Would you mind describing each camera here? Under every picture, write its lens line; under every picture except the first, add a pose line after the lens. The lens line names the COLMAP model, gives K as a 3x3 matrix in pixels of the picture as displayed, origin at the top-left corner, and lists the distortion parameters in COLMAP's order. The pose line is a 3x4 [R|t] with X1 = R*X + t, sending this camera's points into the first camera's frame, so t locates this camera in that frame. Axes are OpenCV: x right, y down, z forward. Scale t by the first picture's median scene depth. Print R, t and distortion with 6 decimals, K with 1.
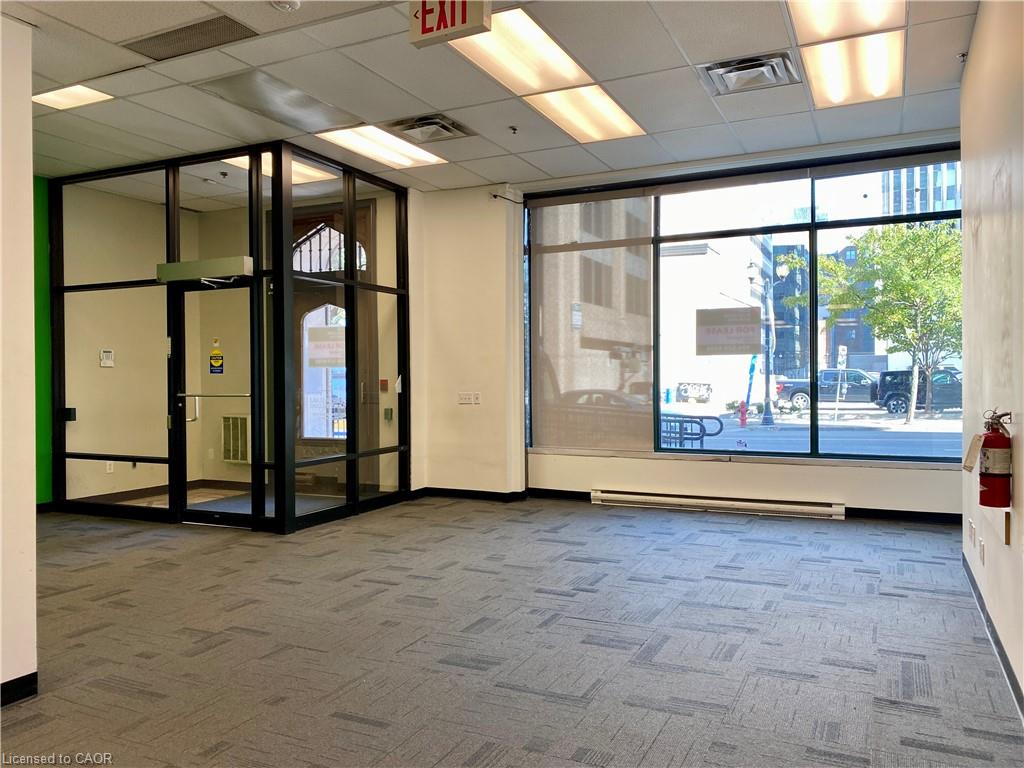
lens RADIAL K [[786.9, 0, 512.0], [0, 786.9, 384.0], [0, 0, 1]] dist [0.012355, -0.001420]
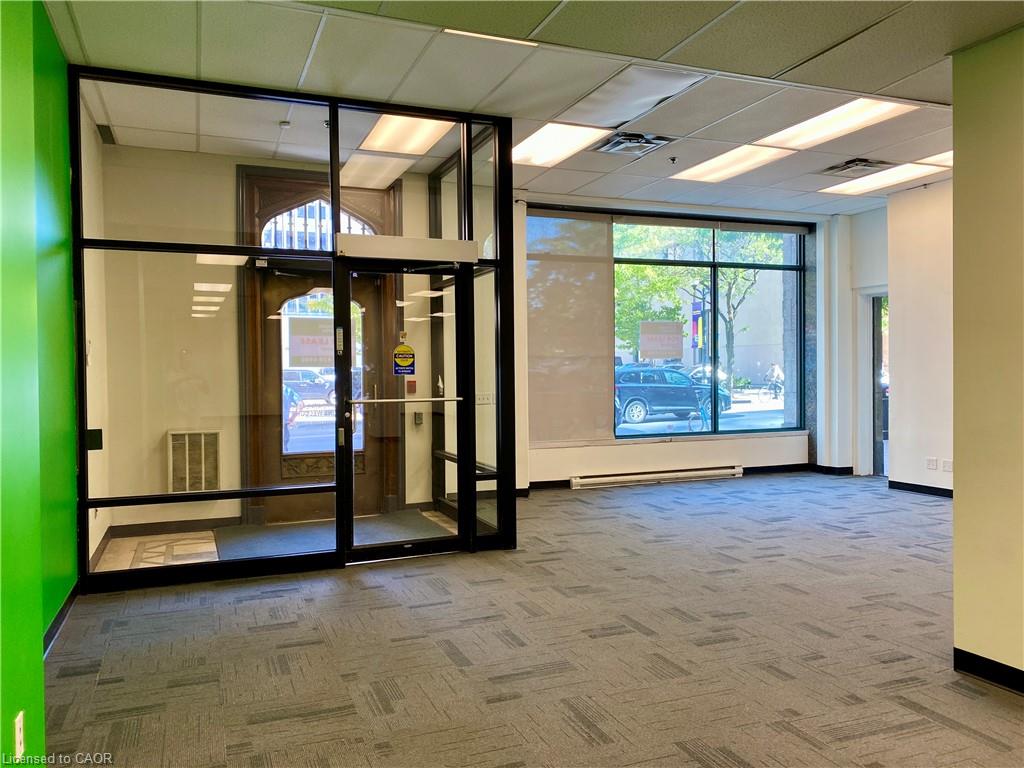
lens RADIAL K [[786.9, 0, 512.0], [0, 786.9, 384.0], [0, 0, 1]] dist [0.012355, -0.001420]
pose [[0.674222, -0.012905, 0.738416, -0.861104], [0.011483, 0.999910, 0.006991, -0.007465], [-0.738439, 0.003766, 0.674310, 0.341653]]
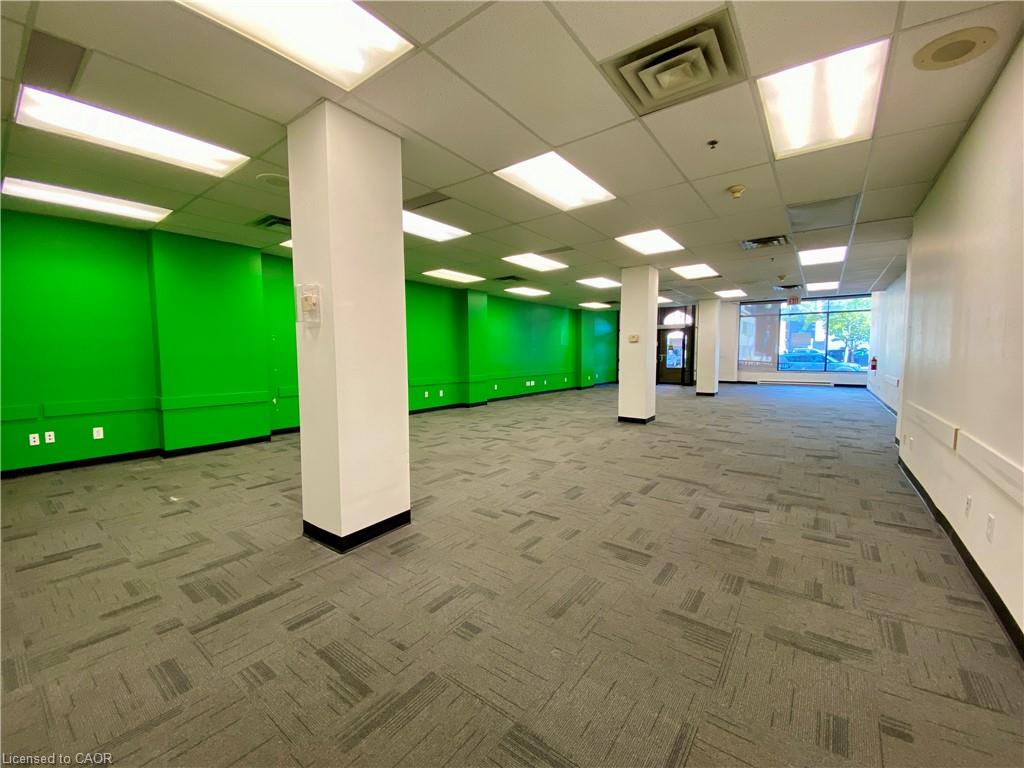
lens RADIAL K [[414.9, 0, 512.0], [0, 414.9, 384.0], [0, 0, 1]] dist [-0.000571, -0.000042]
pose [[0.981510, 0.016783, -0.190676, -0.762169], [-0.003921, 0.997702, 0.067636, 0.019404], [0.191373, -0.065637, 0.979320, -1.347412]]
